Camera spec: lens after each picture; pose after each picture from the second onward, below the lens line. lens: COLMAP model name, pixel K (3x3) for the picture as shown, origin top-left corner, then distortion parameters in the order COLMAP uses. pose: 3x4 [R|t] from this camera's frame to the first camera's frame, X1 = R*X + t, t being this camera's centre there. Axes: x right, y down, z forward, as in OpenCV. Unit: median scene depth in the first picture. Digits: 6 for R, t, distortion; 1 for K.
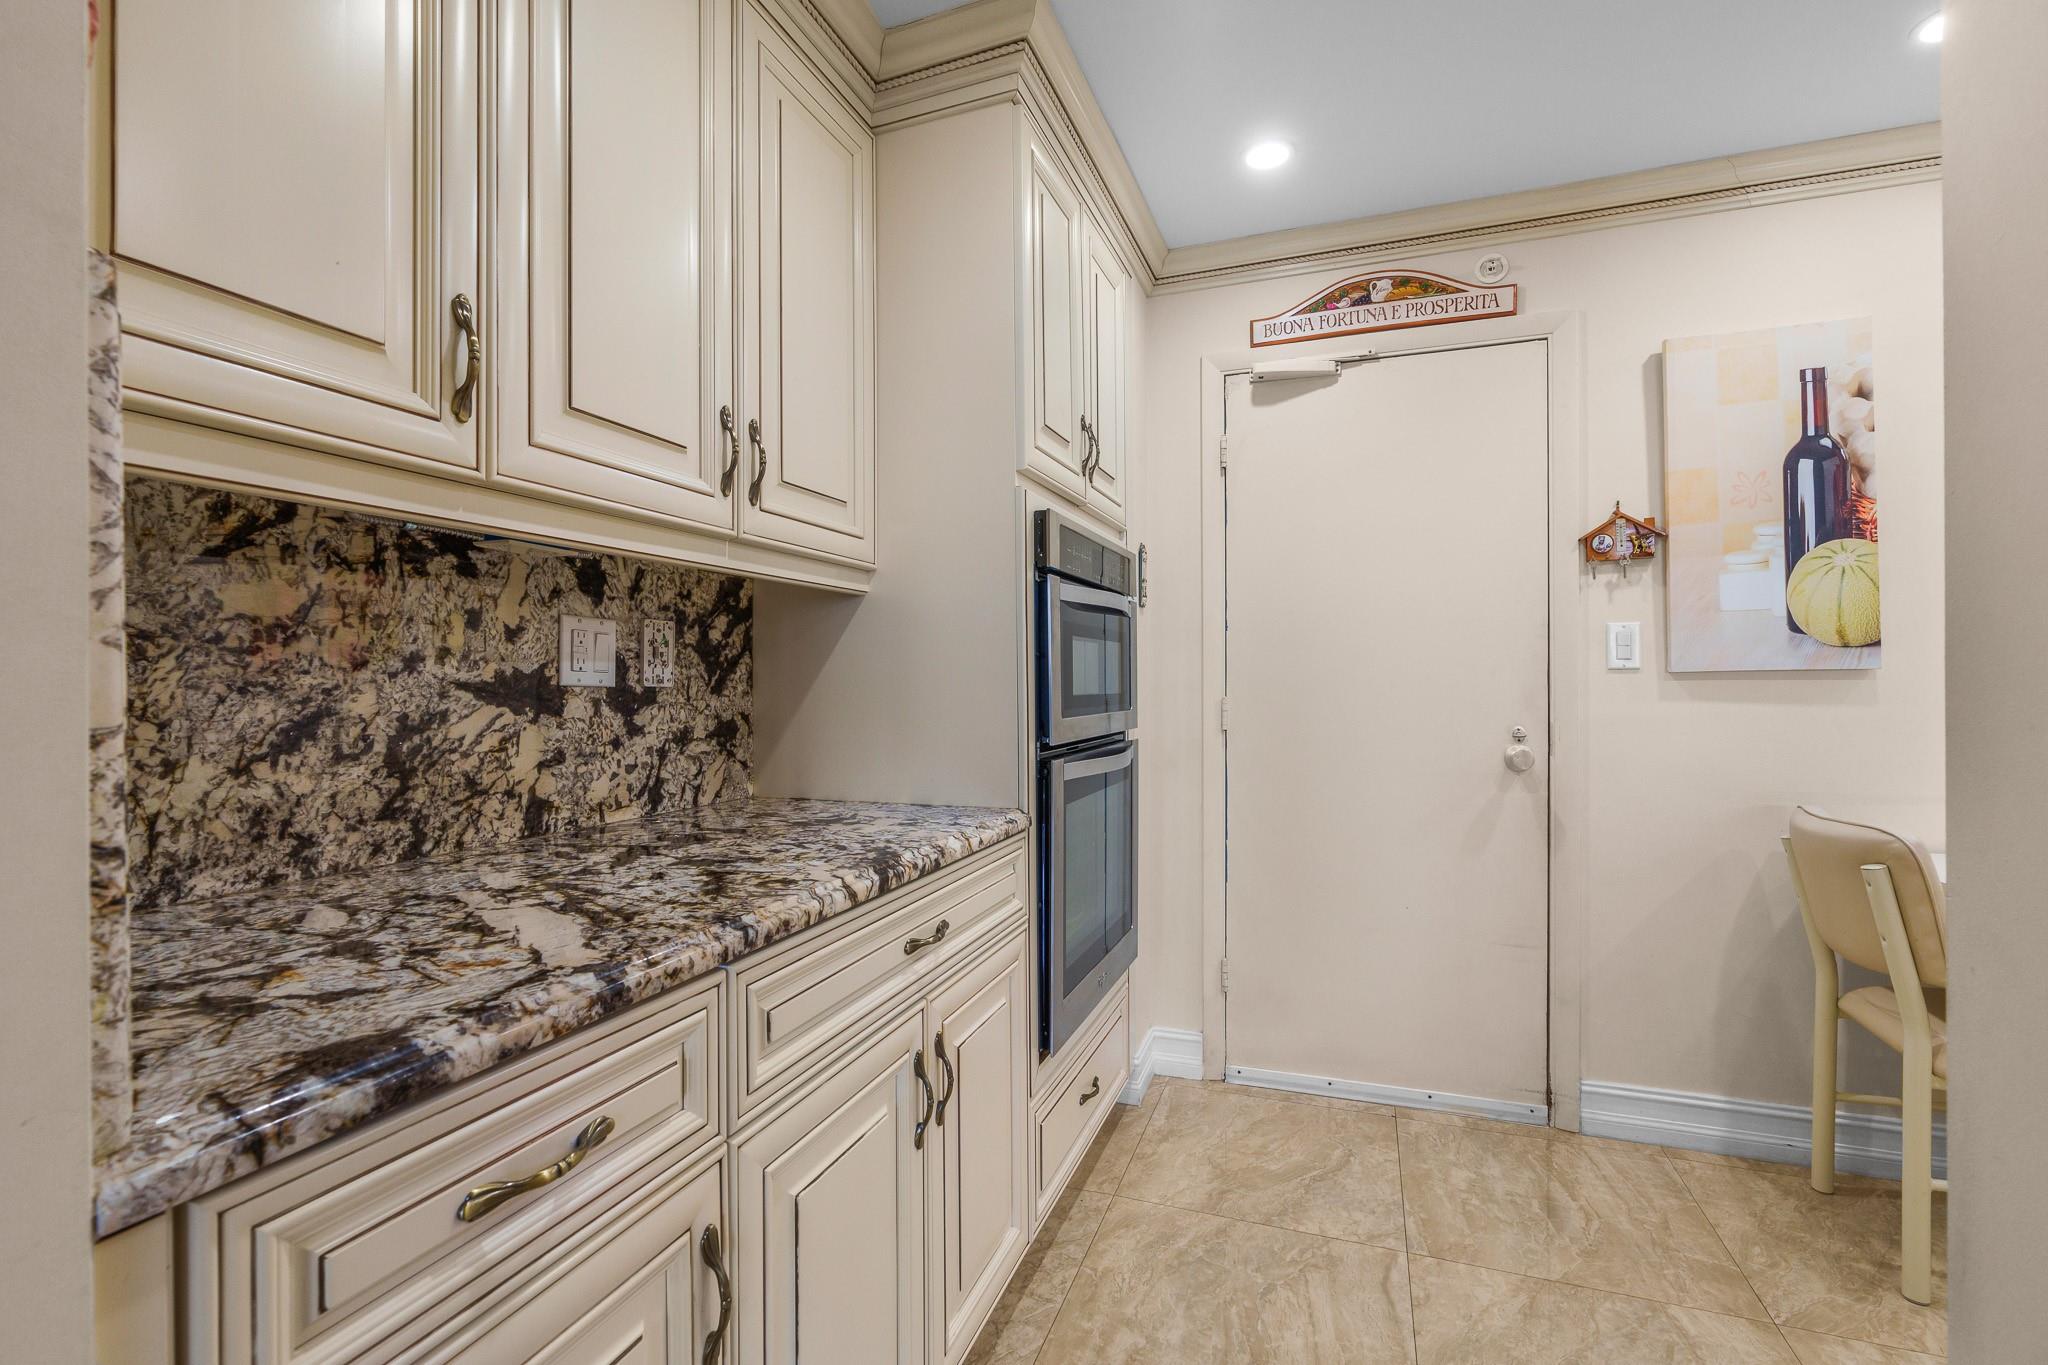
lens RADIAL K [[916.4, 0, 1020.6], [0, 916.4, 681.9], [0, 0, 1]] dist [-0.008831, 0.001860]
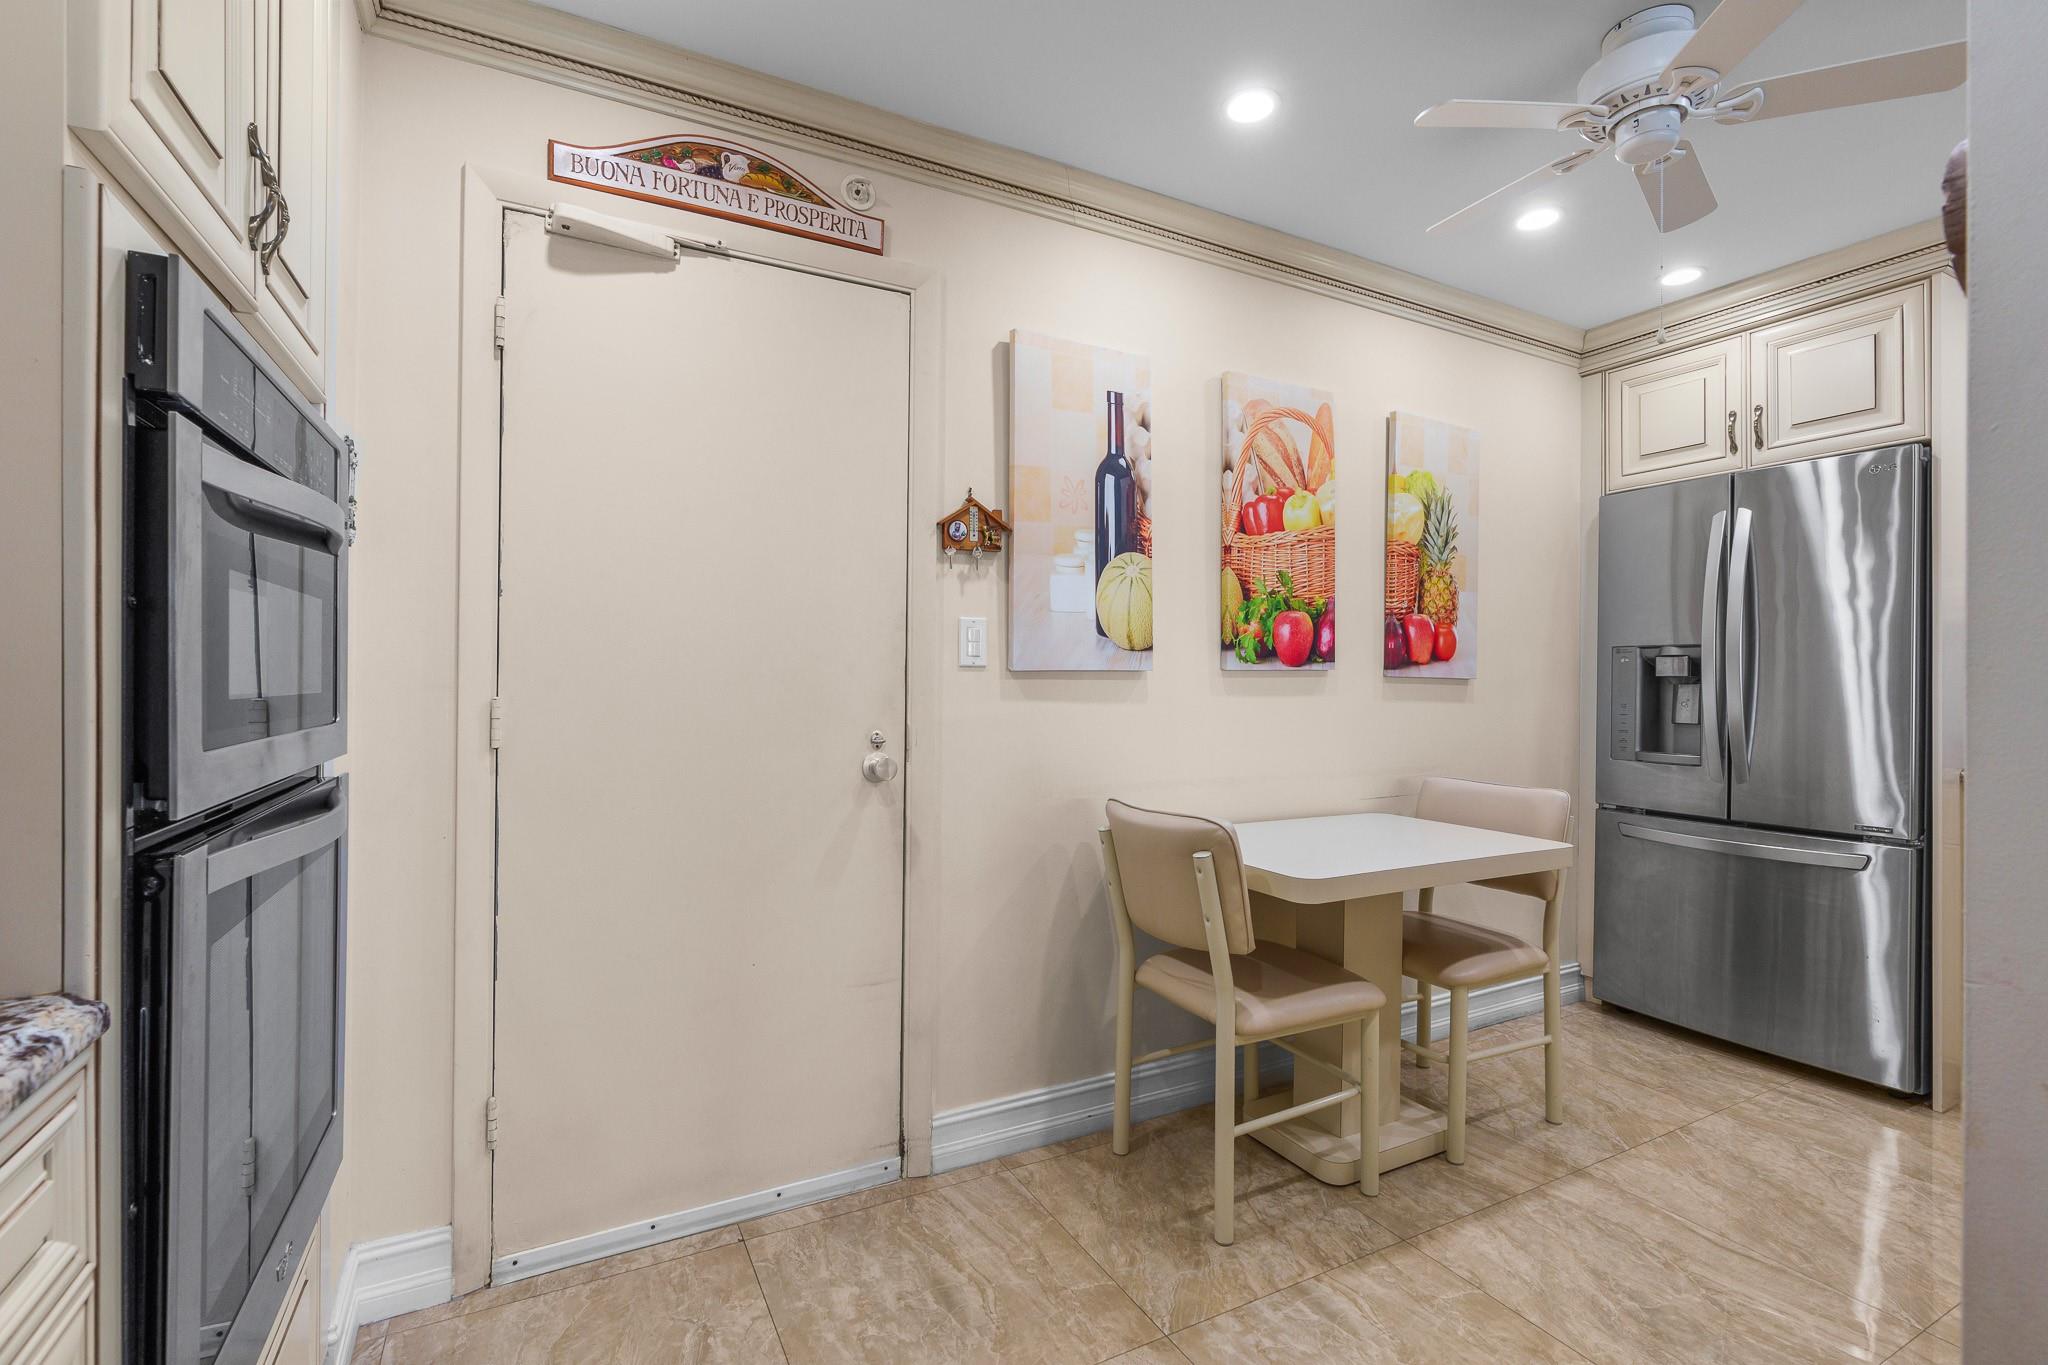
lens RADIAL K [[916.4, 0, 1010.1], [0, 916.4, 678.1], [0, 0, 1]] dist [-0.008831, 0.001860]
pose [[0.674710, 0.010710, 0.738005, -0.013428], [-0.011128, 0.999929, -0.004337, 0.001795], [-0.737999, -0.005286, 0.674781, 0.348307]]
